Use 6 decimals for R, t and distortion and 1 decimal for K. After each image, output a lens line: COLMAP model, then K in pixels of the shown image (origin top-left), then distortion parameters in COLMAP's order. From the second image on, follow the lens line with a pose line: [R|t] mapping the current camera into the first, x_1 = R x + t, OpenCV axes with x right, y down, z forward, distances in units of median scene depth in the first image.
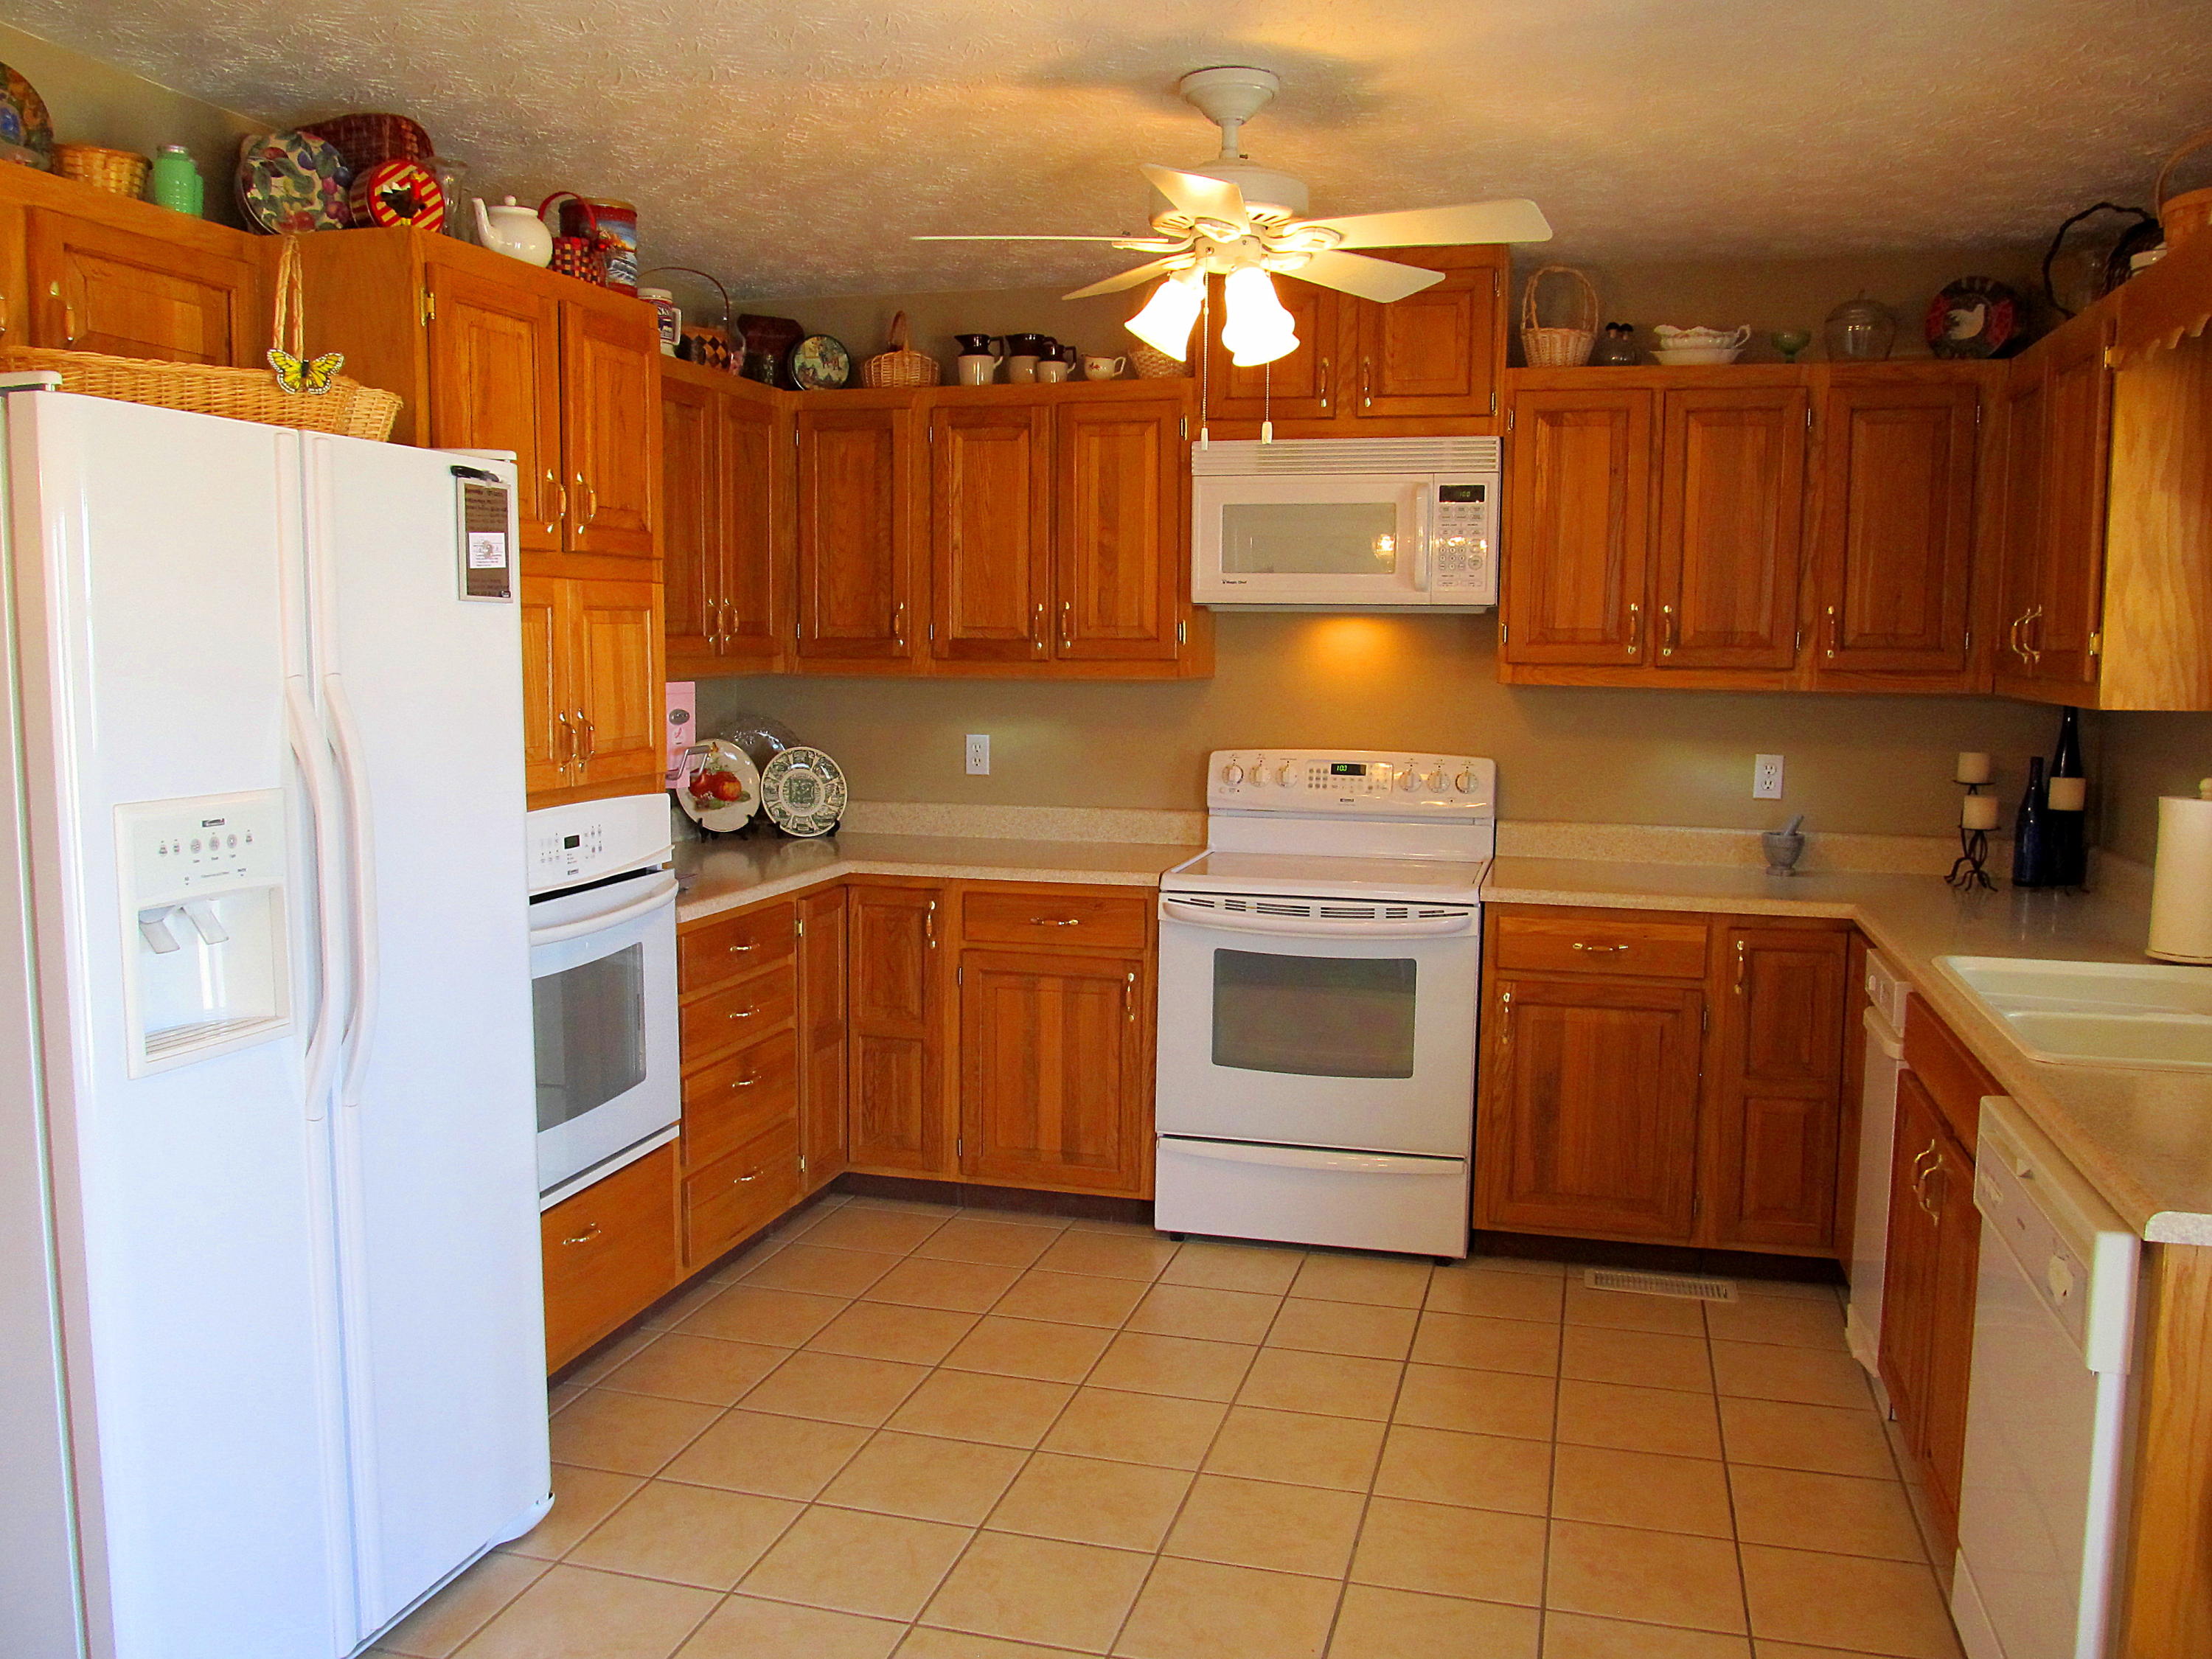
lens RADIAL K [[1799.0, 0, 1097.4], [0, 1799.0, 831.3], [0, 0, 1]] dist [-0.074306, 0.033159]
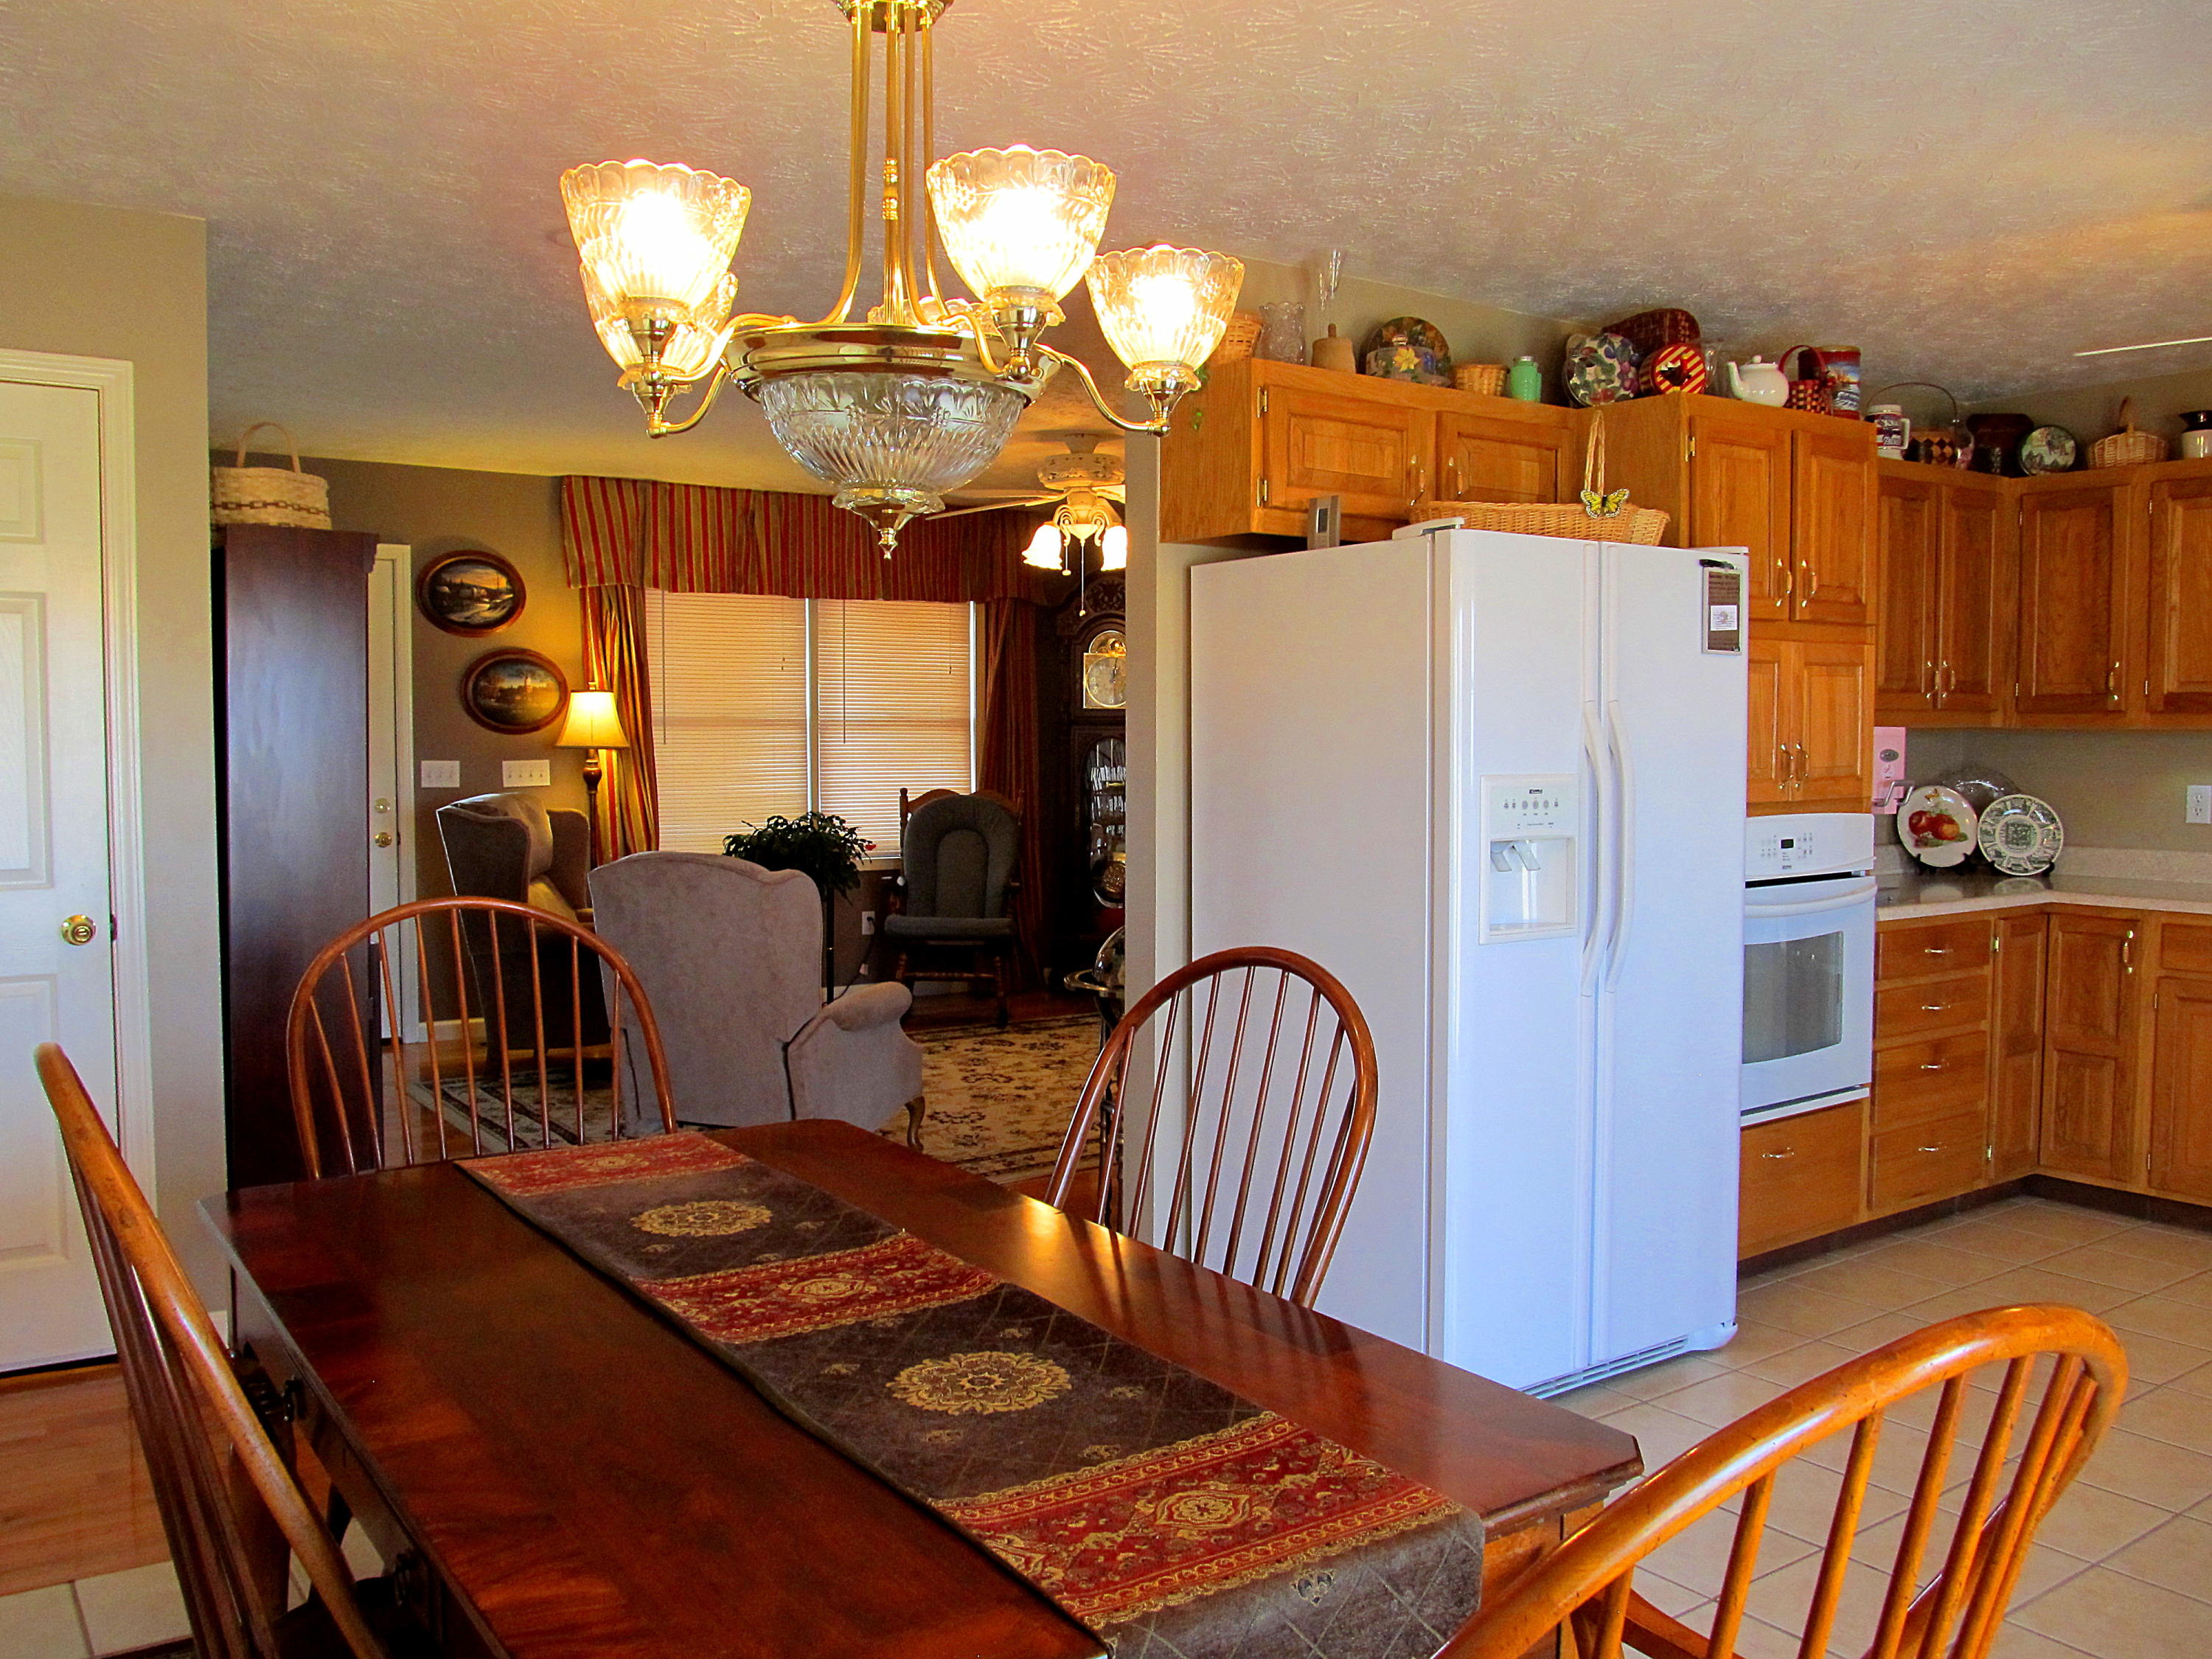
lens RADIAL K [[1780.0, 0, 1109.9], [0, 1780.0, 853.5], [0, 0, 1]] dist [-0.045407, 0.007189]
pose [[0.773886, 0.032552, -0.632488, 0.125828], [-0.058277, 0.998101, -0.019937, 0.061499], [0.630638, 0.052288, 0.774314, -0.277189]]
